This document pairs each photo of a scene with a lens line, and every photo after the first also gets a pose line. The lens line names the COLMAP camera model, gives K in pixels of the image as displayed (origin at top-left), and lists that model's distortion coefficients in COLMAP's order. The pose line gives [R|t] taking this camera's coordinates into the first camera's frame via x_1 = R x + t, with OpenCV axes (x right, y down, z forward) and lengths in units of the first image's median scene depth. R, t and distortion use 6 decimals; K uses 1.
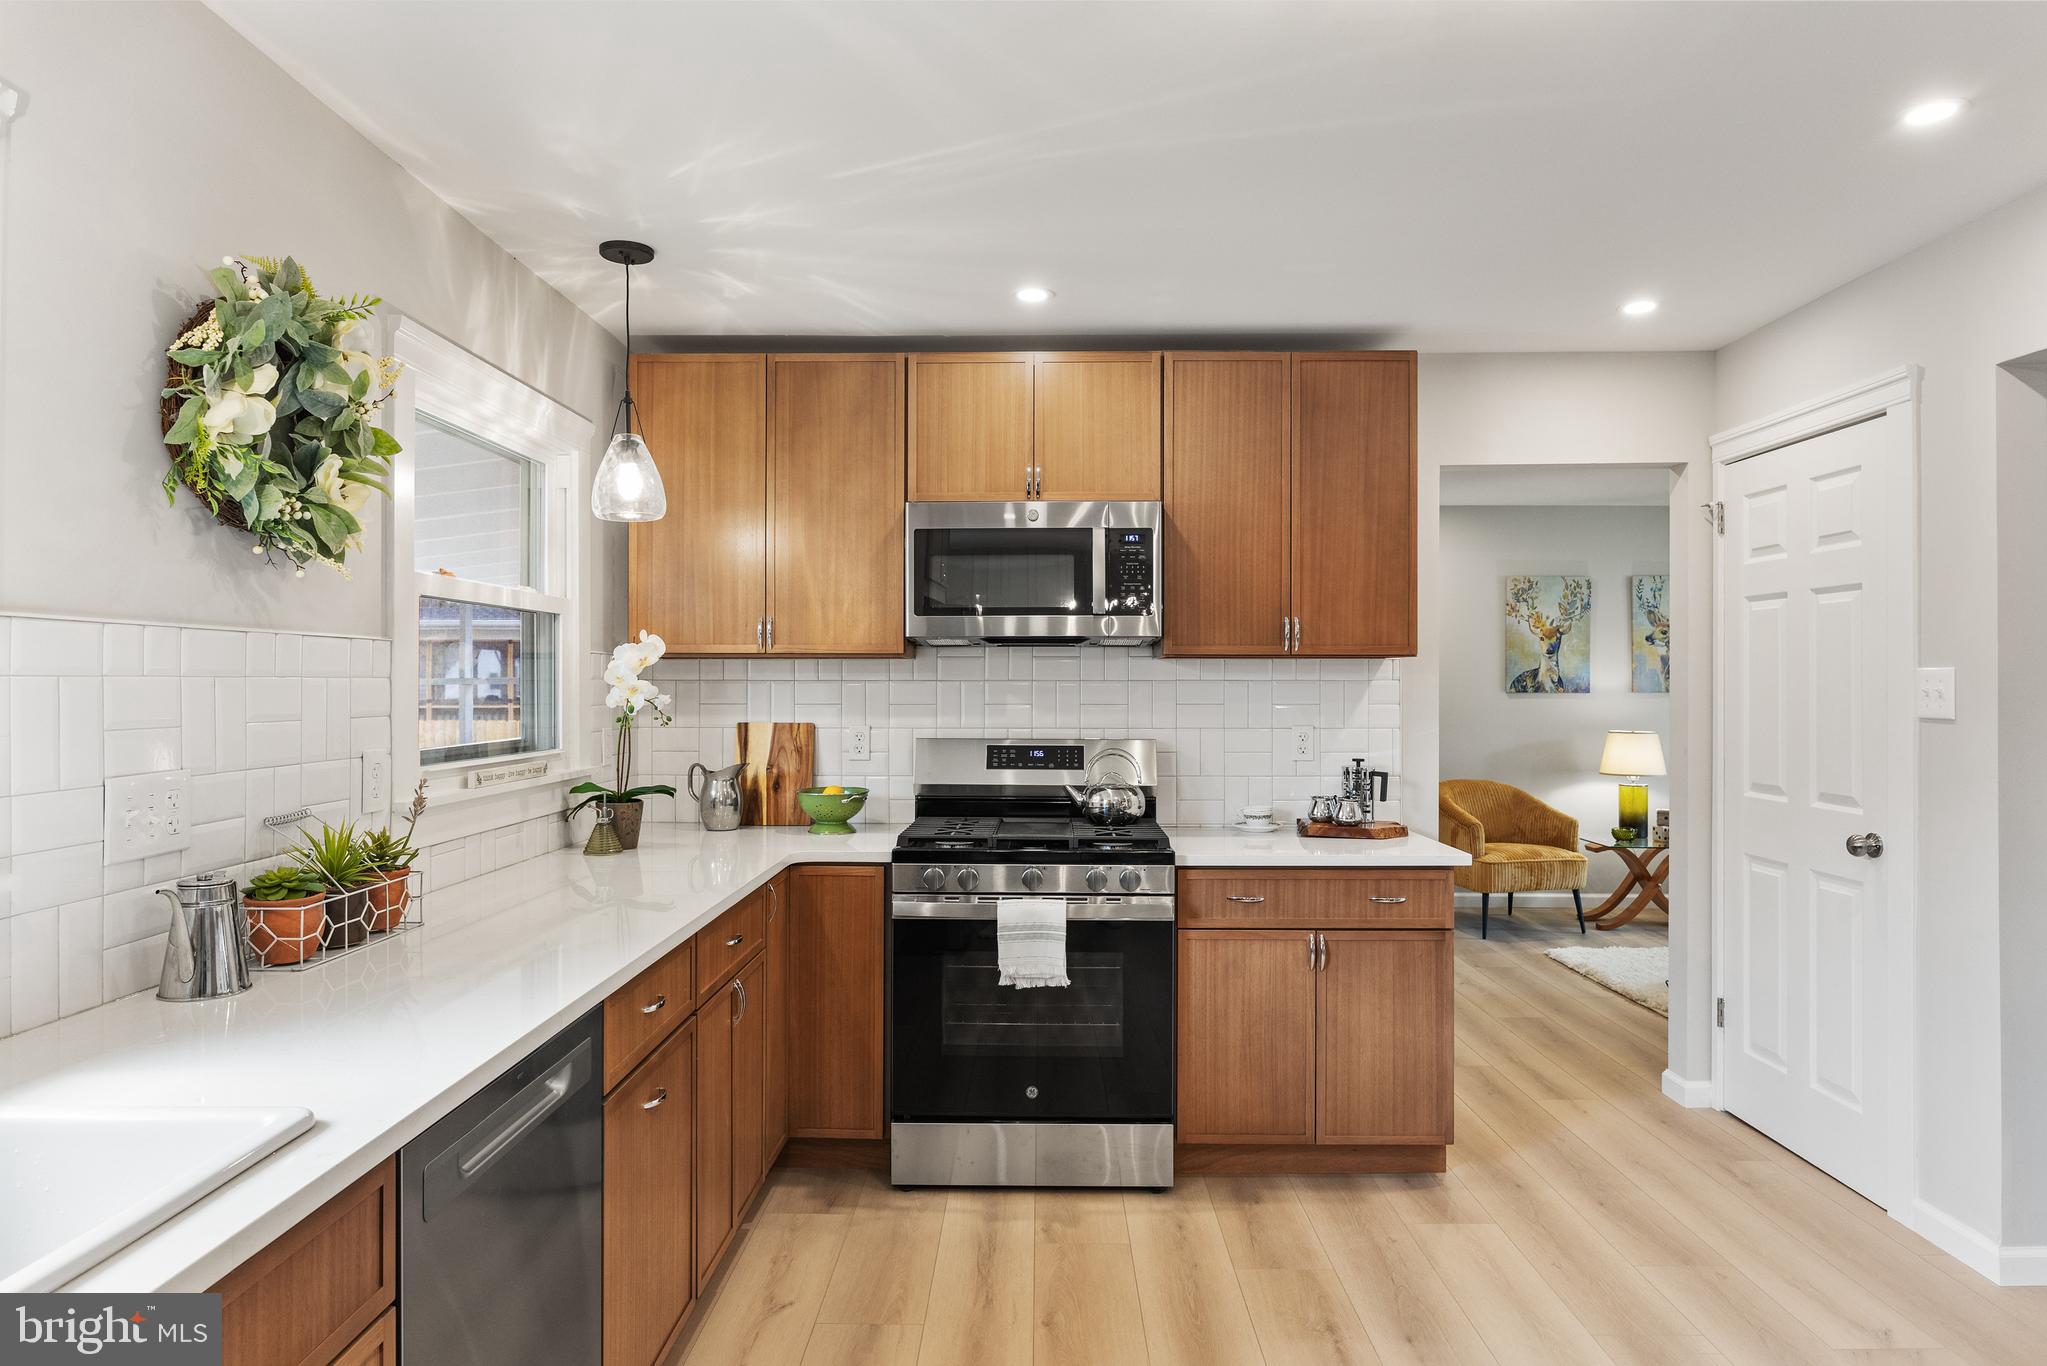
lens RADIAL K [[1229.9, 0, 1026.1], [0, 1229.9, 677.1], [0, 0, 1]] dist [-0.011068, 0.000833]
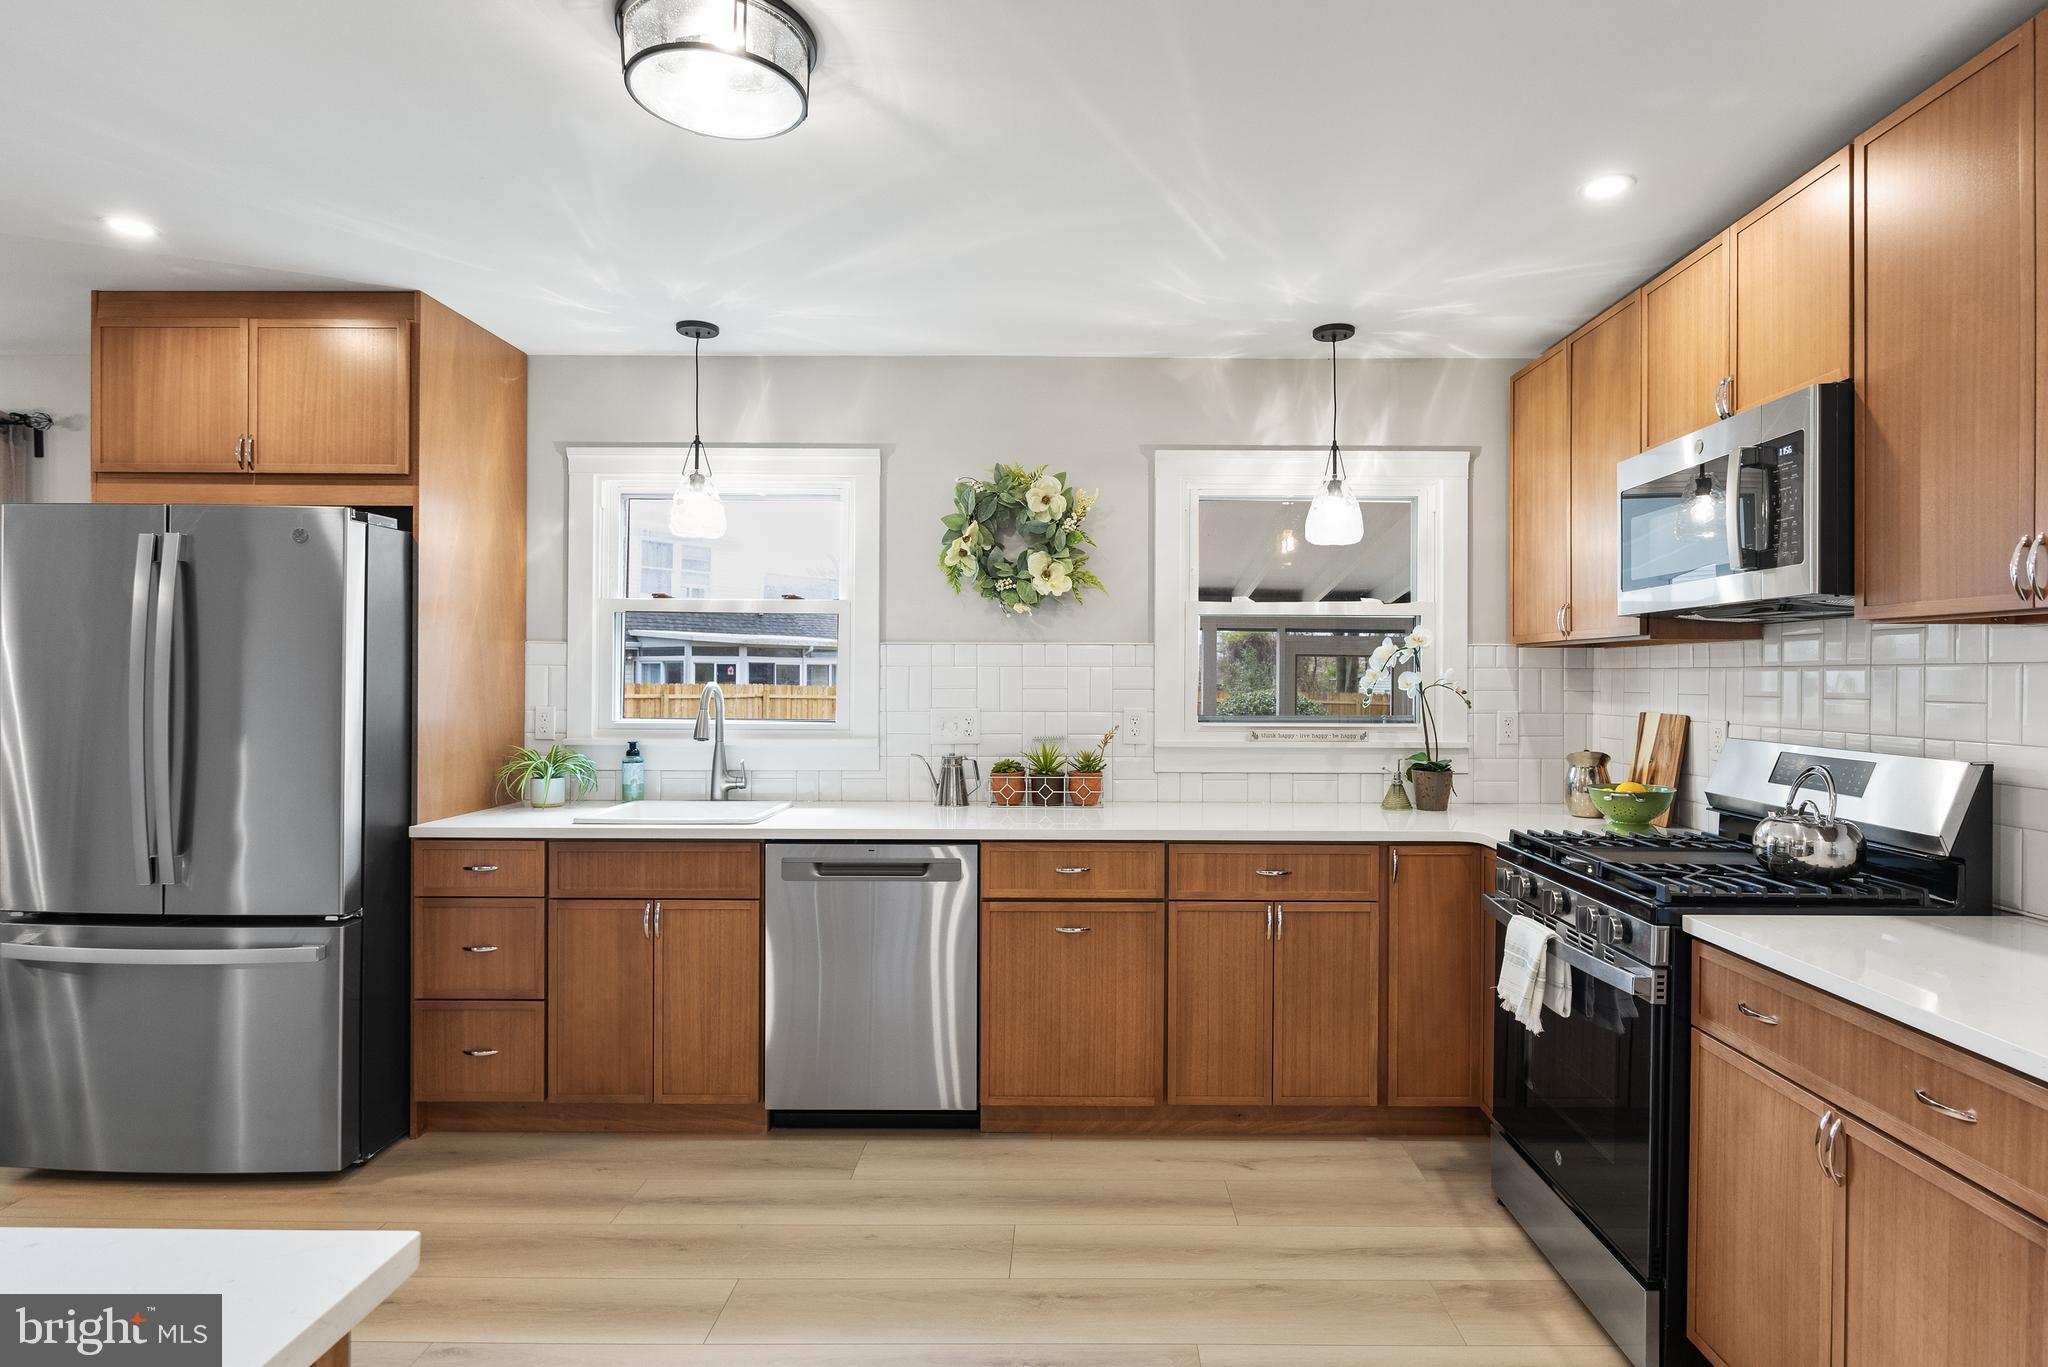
lens RADIAL K [[1075.2, 0, 1070.0], [0, 1075.2, 677.4], [0, 0, 1]] dist [-0.002800, -0.000370]
pose [[0.009772, 0.001155, -0.999952, 0.724321], [0.000959, 0.999999, 0.001164, 0.010218], [0.999952, -0.000970, 0.009771, 0.654564]]
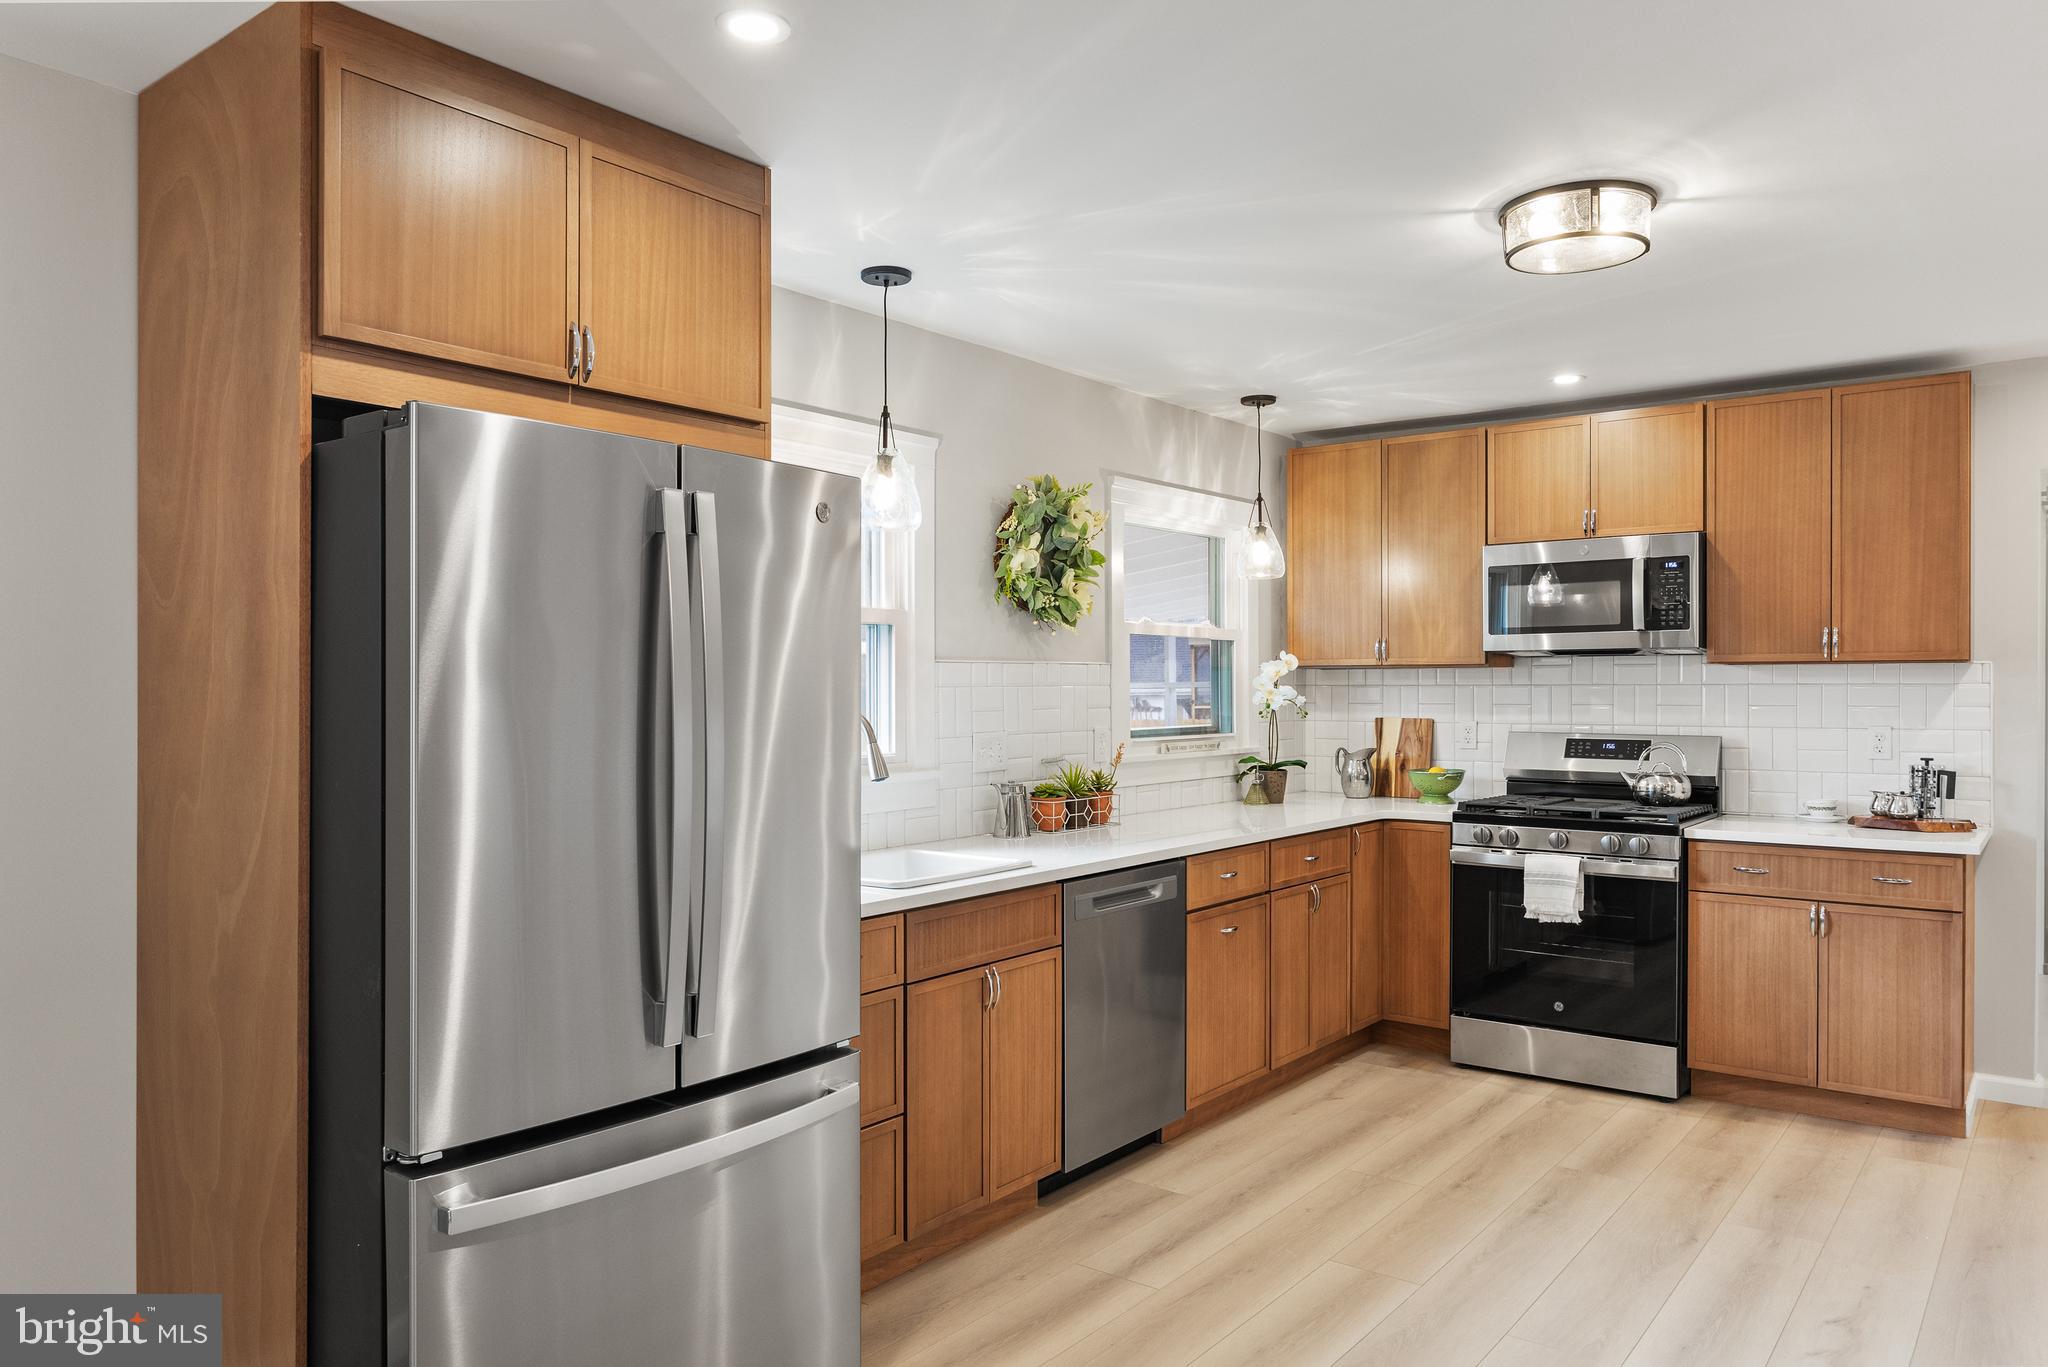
lens RADIAL K [[1413.8, 0, 1014.3], [0, 1413.8, 694.0], [0, 0, 1]] dist [-0.000943, -0.000462]
pose [[0.798107, 0.001314, -0.602514, 0.436004], [0.006125, 0.999928, 0.010294, -0.006999], [0.602484, -0.011906, 0.798042, -0.511616]]
